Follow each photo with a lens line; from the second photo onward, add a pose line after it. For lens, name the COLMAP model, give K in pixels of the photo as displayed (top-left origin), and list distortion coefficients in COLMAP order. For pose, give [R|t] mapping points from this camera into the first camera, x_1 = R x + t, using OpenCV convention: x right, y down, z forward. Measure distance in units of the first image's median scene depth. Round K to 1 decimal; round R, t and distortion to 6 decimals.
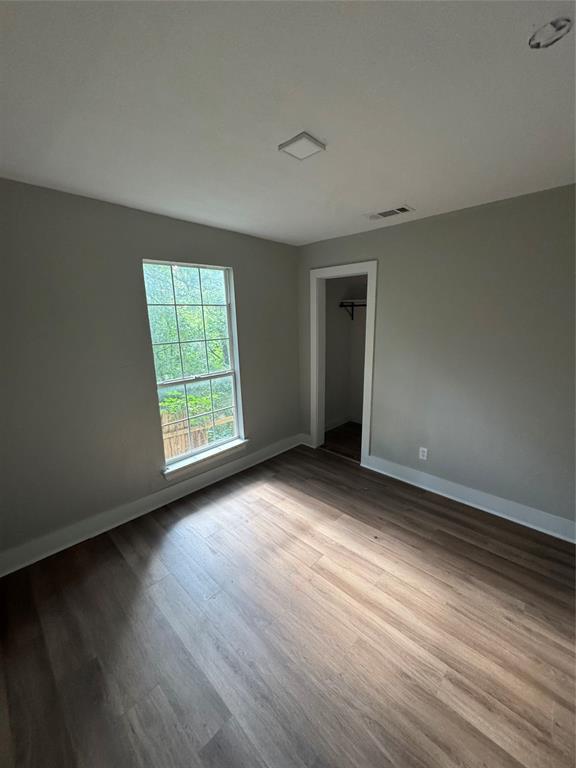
lens RADIAL K [[306.5, 0, 287.4], [0, 306.5, 384.7], [0, 0, 1]] dist [-0.000797, 0.000150]
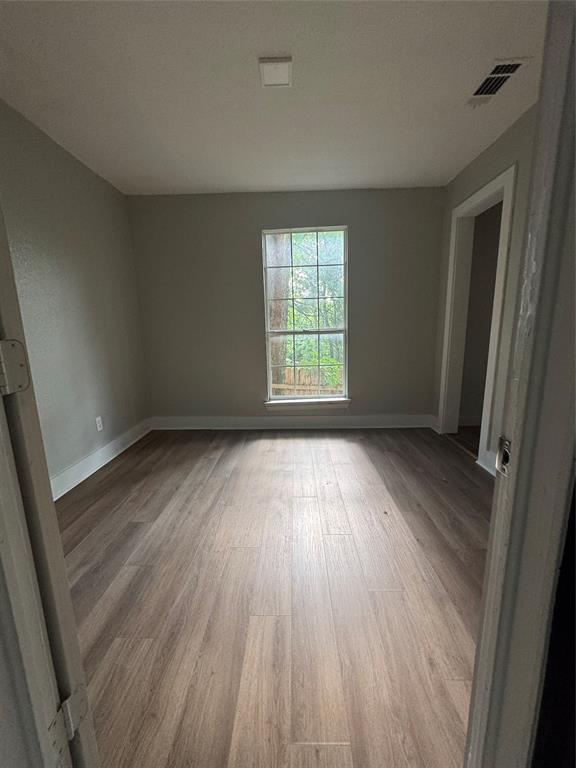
lens RADIAL K [[306.5, 0, 287.4], [0, 306.5, 384.7], [0, 0, 1]] dist [-0.000797, 0.000150]
pose [[0.675623, 0.136265, -0.724545, 0.528377], [-0.145571, 0.988079, 0.050086, 0.132405], [0.722733, 0.071633, 0.687405, 0.192022]]
